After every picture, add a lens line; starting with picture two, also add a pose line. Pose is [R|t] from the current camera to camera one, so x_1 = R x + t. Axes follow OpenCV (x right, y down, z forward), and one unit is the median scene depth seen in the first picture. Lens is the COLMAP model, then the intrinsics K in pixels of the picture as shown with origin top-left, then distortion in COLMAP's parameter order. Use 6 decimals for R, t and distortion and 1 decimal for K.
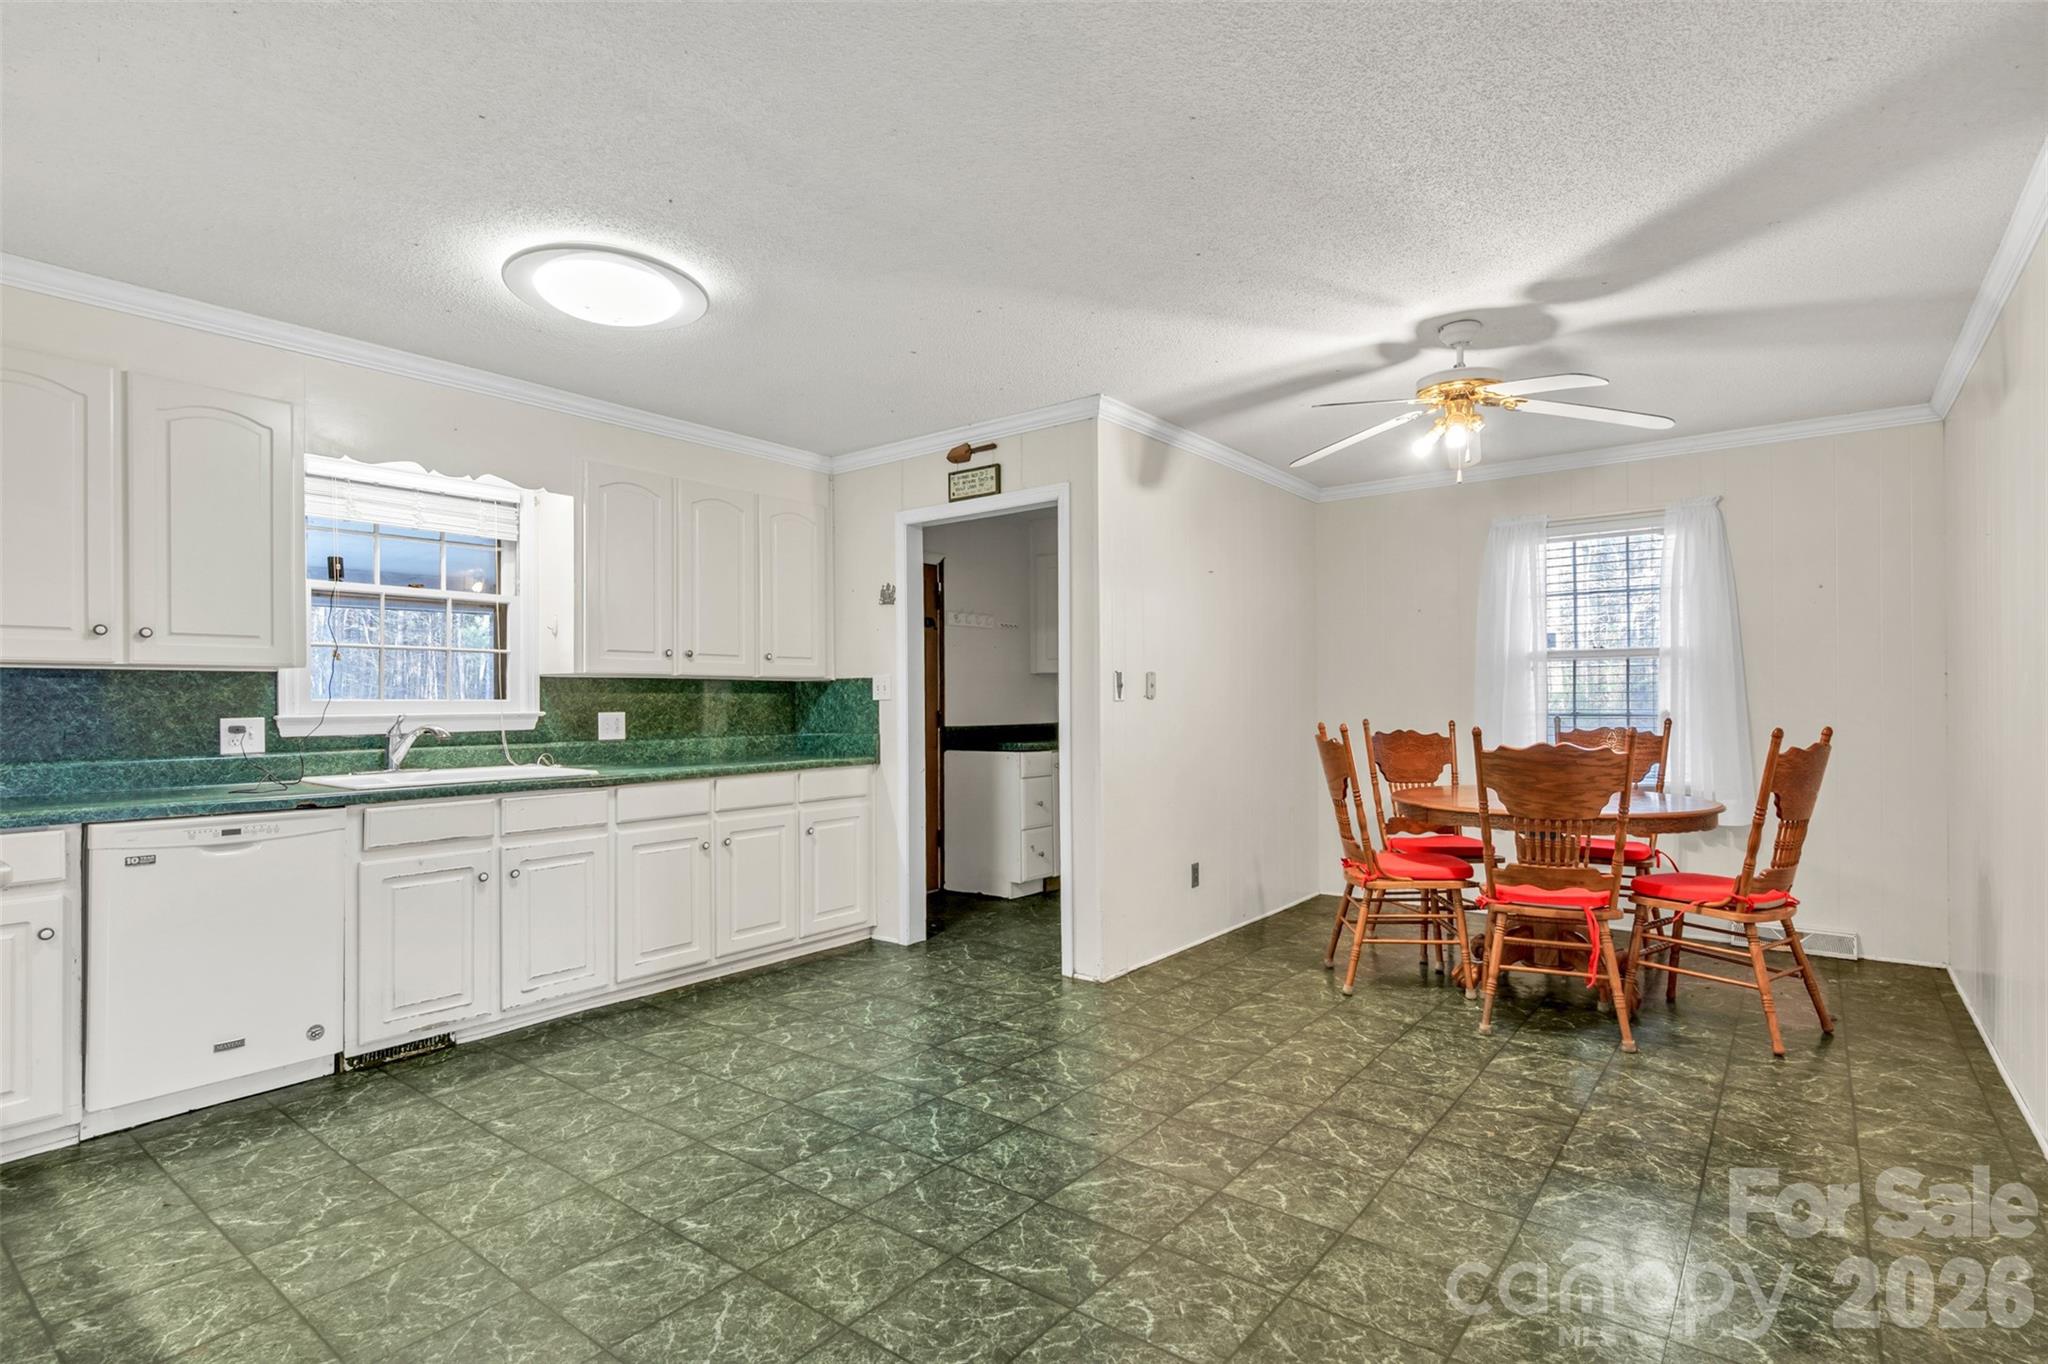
lens RADIAL K [[993.9, 0, 1024.8], [0, 993.9, 687.4], [0, 0, 1]] dist [0.007883, 0.001123]
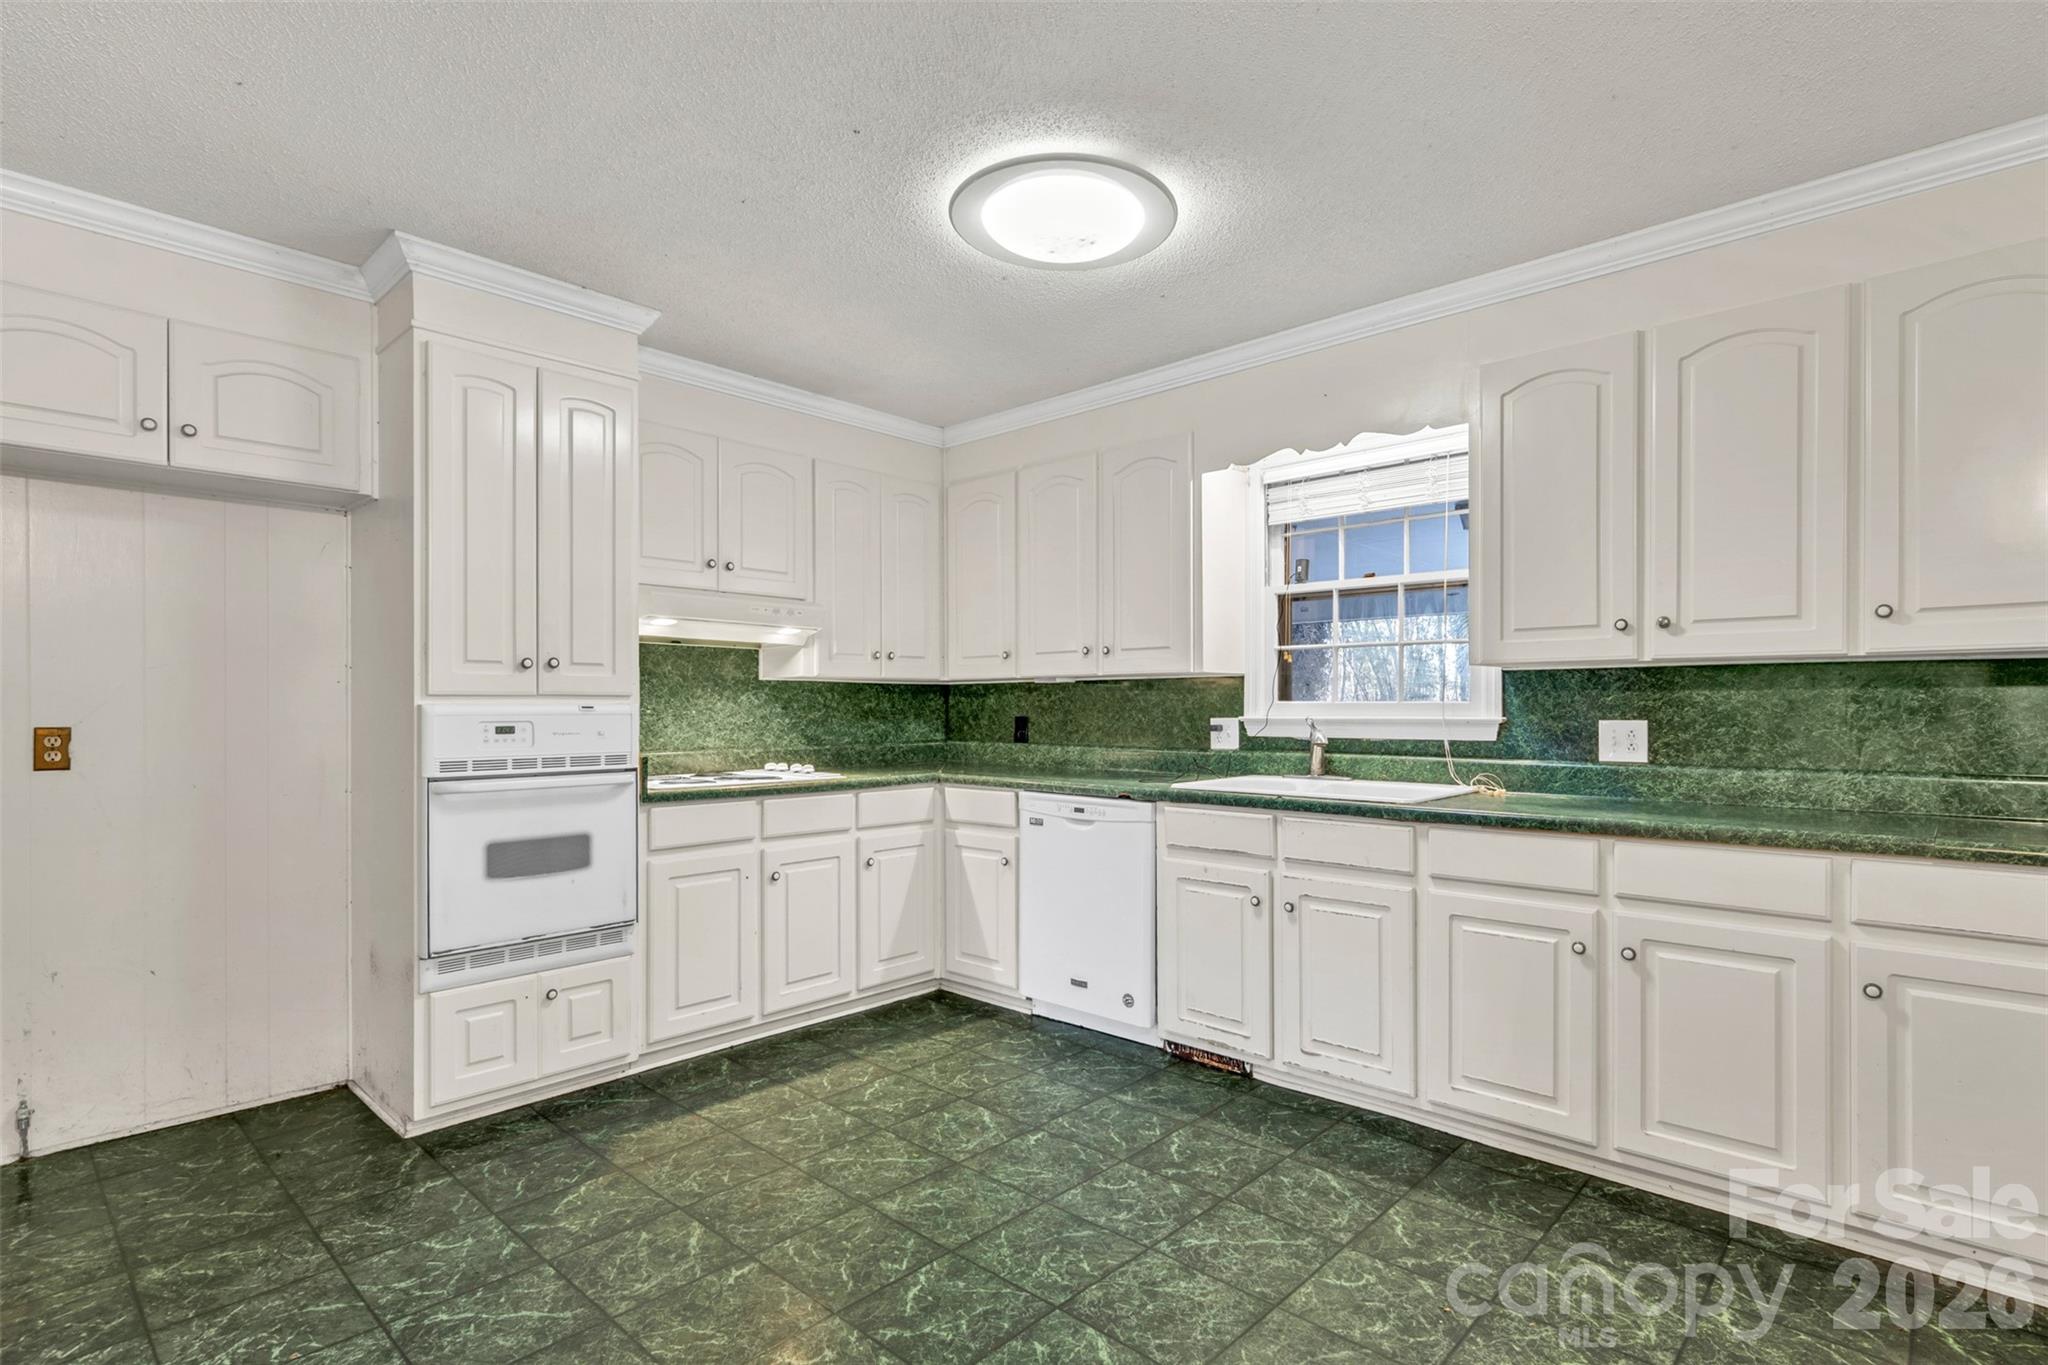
lens RADIAL K [[993.9, 0, 1033.5], [0, 993.9, 716.1], [0, 0, 1]] dist [0.007883, 0.001123]
pose [[-0.074092, 0.006374, -0.997231, 0.348275], [0.007729, 0.999953, 0.005817, 0.019706], [0.997221, -0.007277, -0.074138, 0.860961]]
